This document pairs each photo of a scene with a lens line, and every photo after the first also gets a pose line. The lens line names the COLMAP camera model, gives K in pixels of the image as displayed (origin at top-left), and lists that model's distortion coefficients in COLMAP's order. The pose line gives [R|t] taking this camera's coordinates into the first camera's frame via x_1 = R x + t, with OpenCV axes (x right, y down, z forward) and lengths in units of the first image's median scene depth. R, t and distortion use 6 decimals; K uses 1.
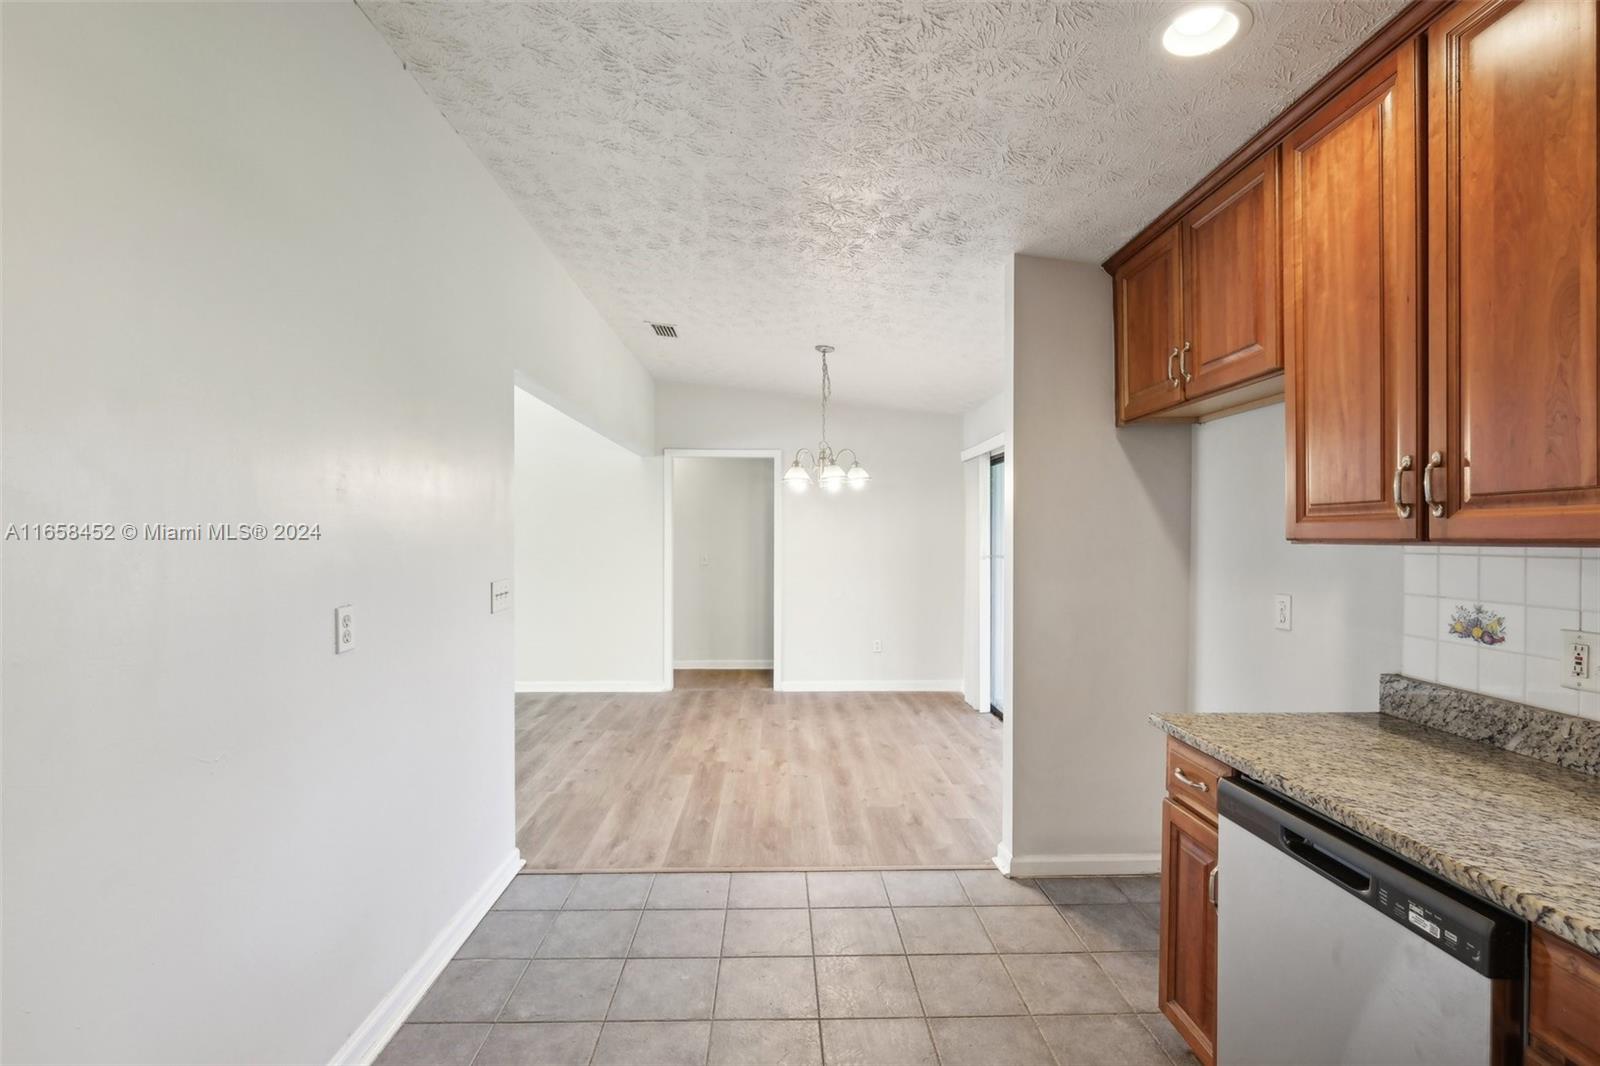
lens RADIAL K [[709.6, 0, 802.8], [0, 709.6, 532.4], [0, 0, 1]] dist [-0.000561, 0.000175]
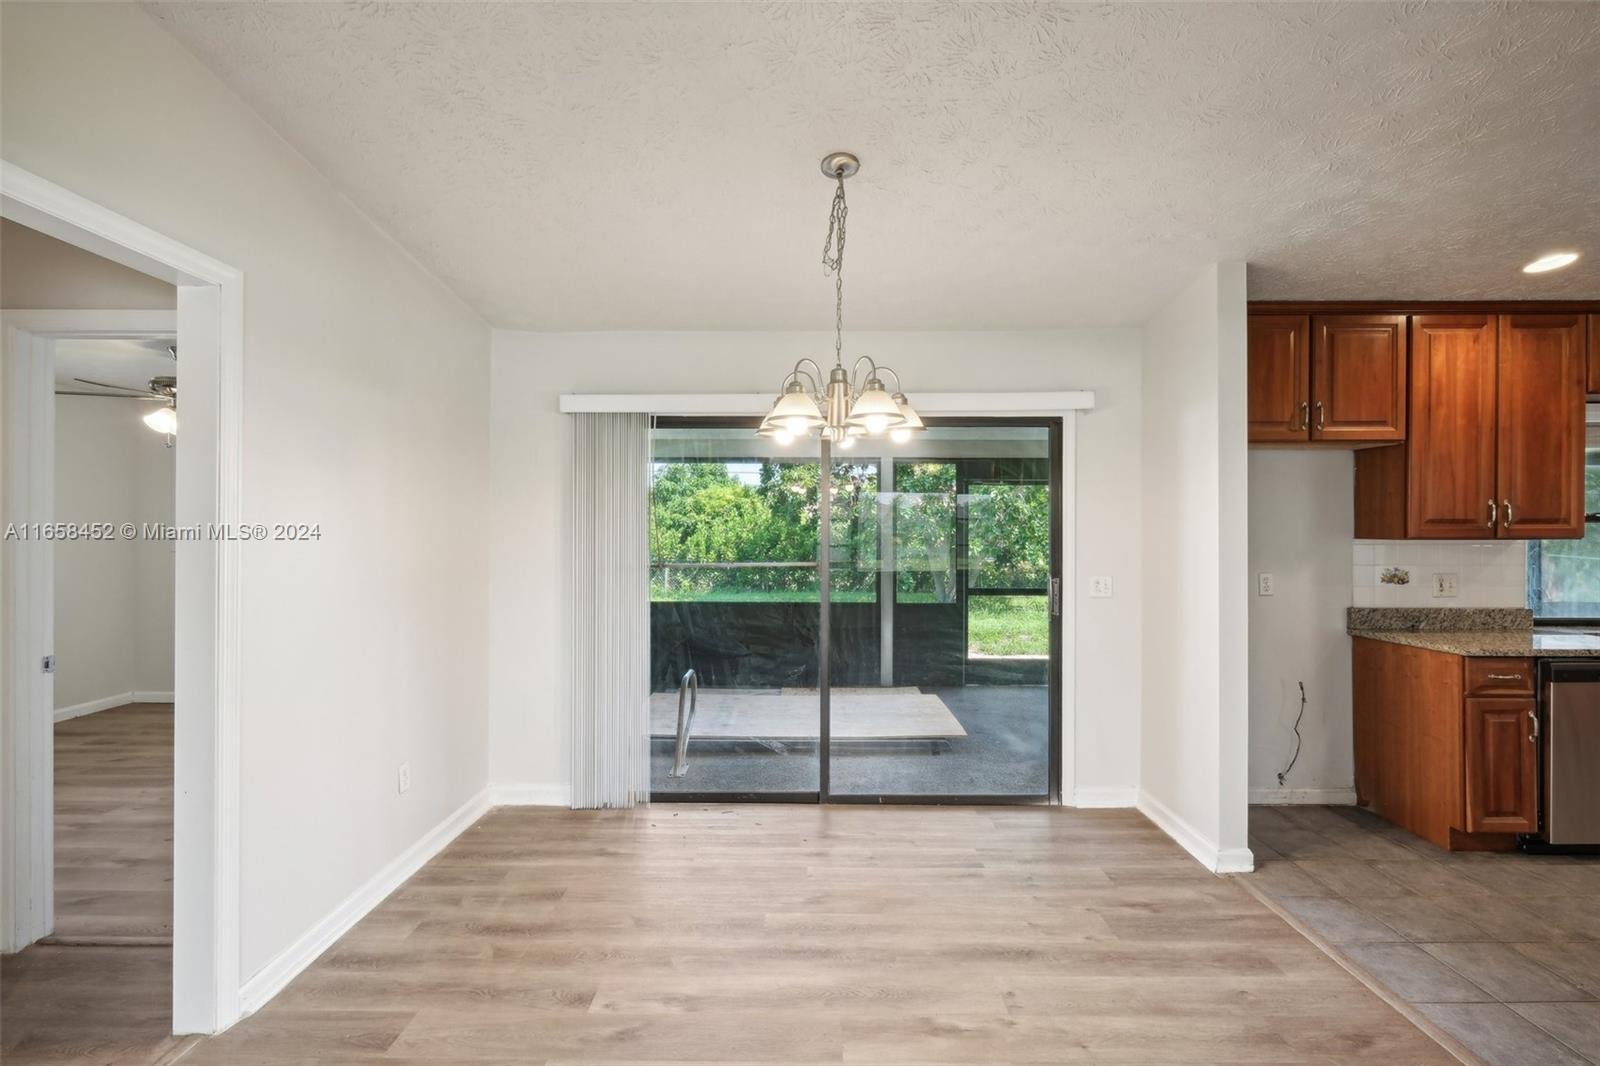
lens RADIAL K [[709.6, 0, 802.8], [0, 709.6, 532.4], [0, 0, 1]] dist [-0.000561, 0.000175]
pose [[0.029390, -0.001903, 0.999566, -1.126285], [-0.005985, 0.999980, 0.002079, 0.001731], [-0.999550, -0.006044, 0.029378, 2.437498]]
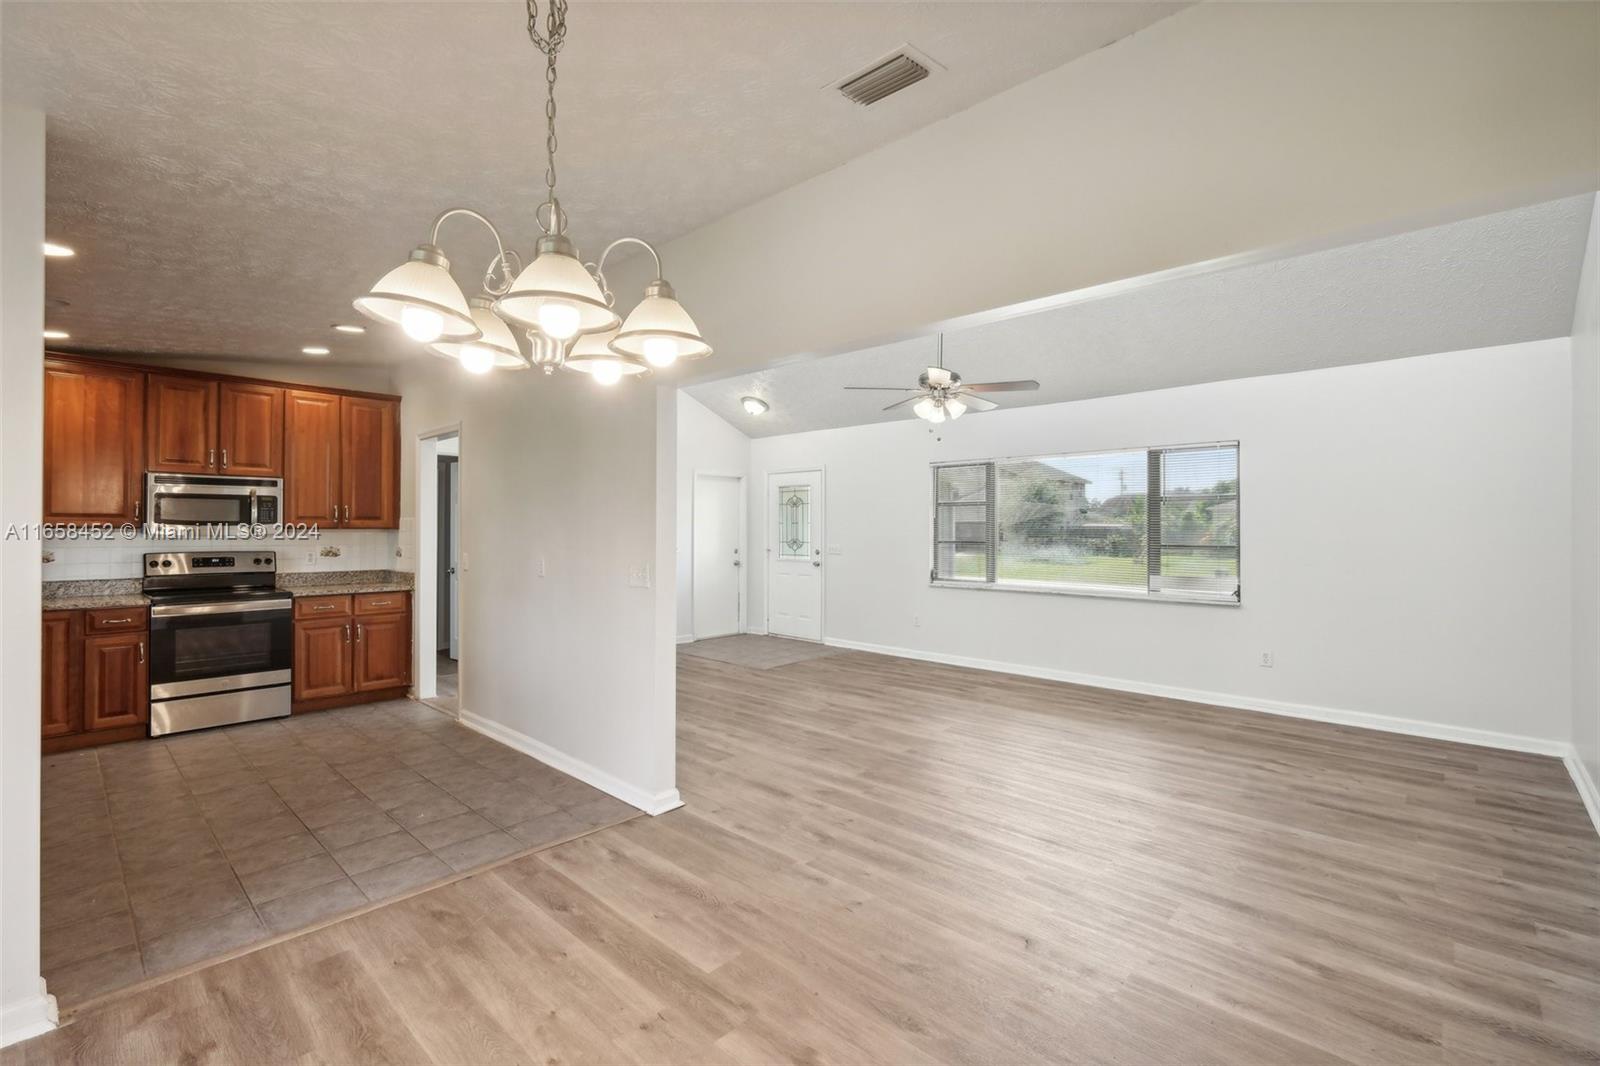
lens RADIAL K [[702.2, 0, 797.5], [0, 702.2, 523.8], [0, 0, 1]] dist [-0.006923, 0.000630]
pose [[-0.709110, -0.008700, -0.705045, 0.380738], [-0.001934, 0.999944, -0.010393, 0.011128], [0.705096, -0.006006, -0.709087, 3.069222]]
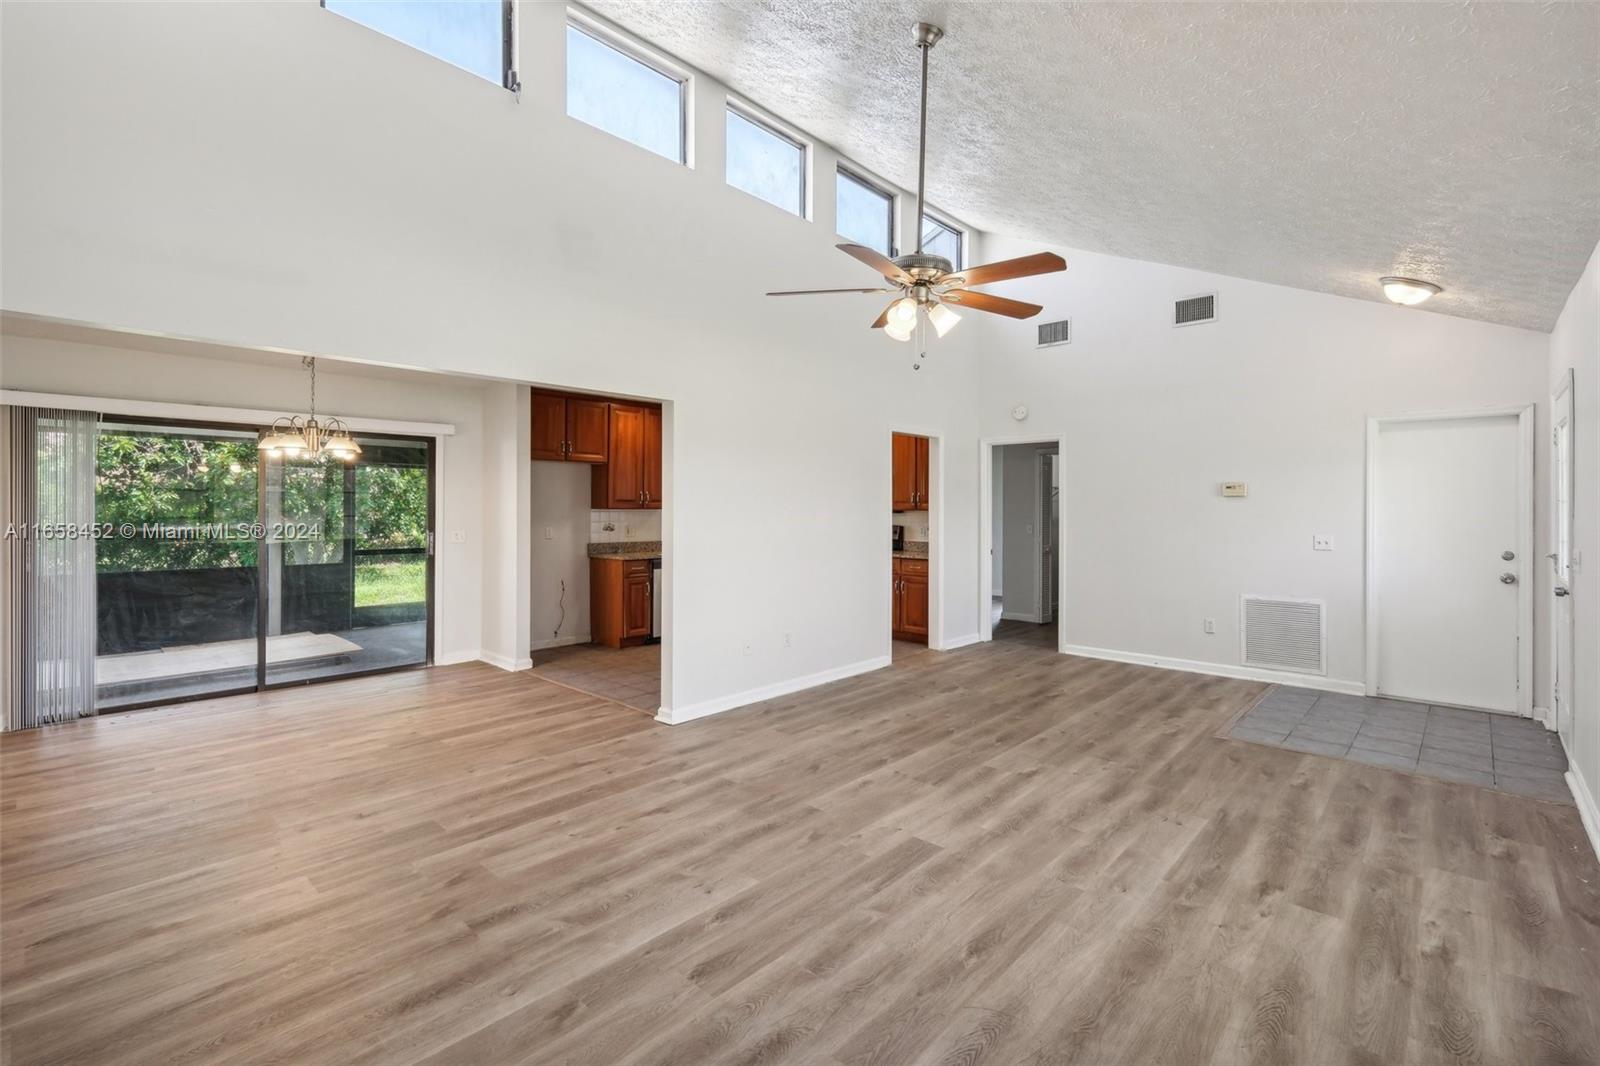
lens RADIAL K [[715.9, 0, 808.5], [0, 715.9, 508.1], [0, 0, 1]] dist [-0.001202, -0.000736]
pose [[-0.717494, -0.006855, 0.696531, -2.700846], [-0.009170, 0.999958, 0.000395, -0.002760], [-0.696505, -0.006104, -0.717526, 2.956713]]
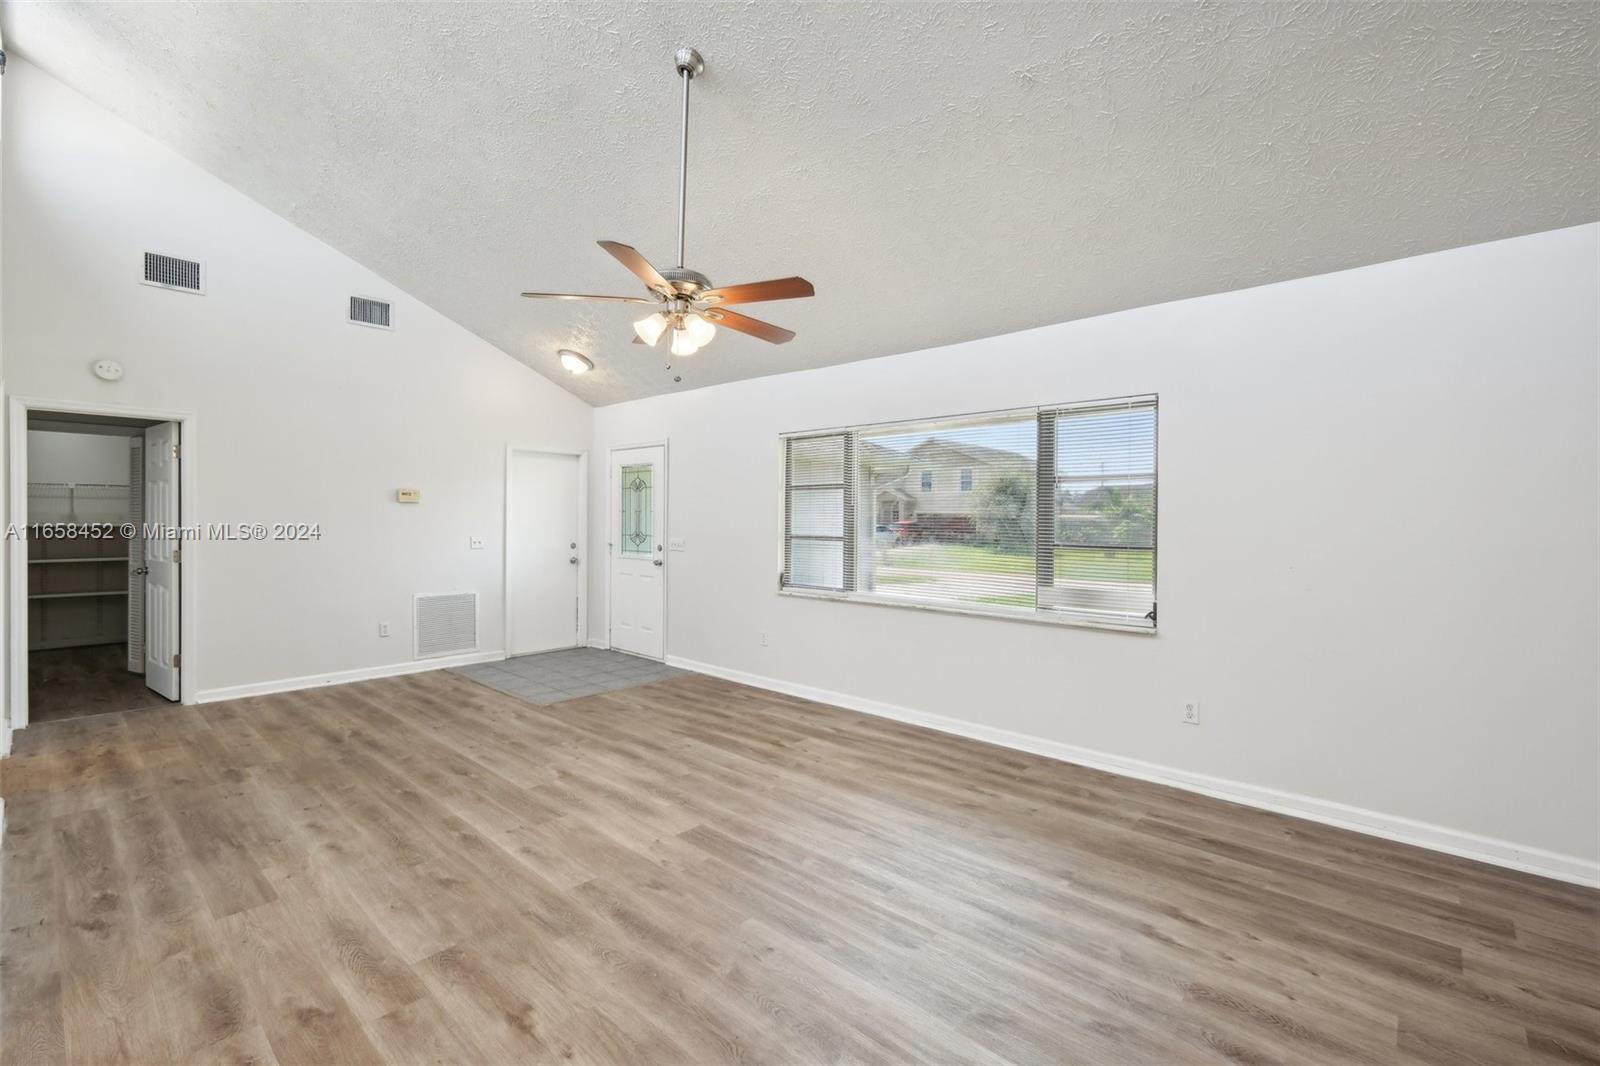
lens RADIAL K [[698.5, 0, 797.5], [0, 698.5, 526.8], [0, 0, 1]] dist [-0.002657, -0.000805]
pose [[-0.697629, 0.000179, -0.716459, -0.806733], [-0.007625, 0.999941, 0.007674, 0.004333], [0.716419, 0.010817, -0.697587, 2.957876]]
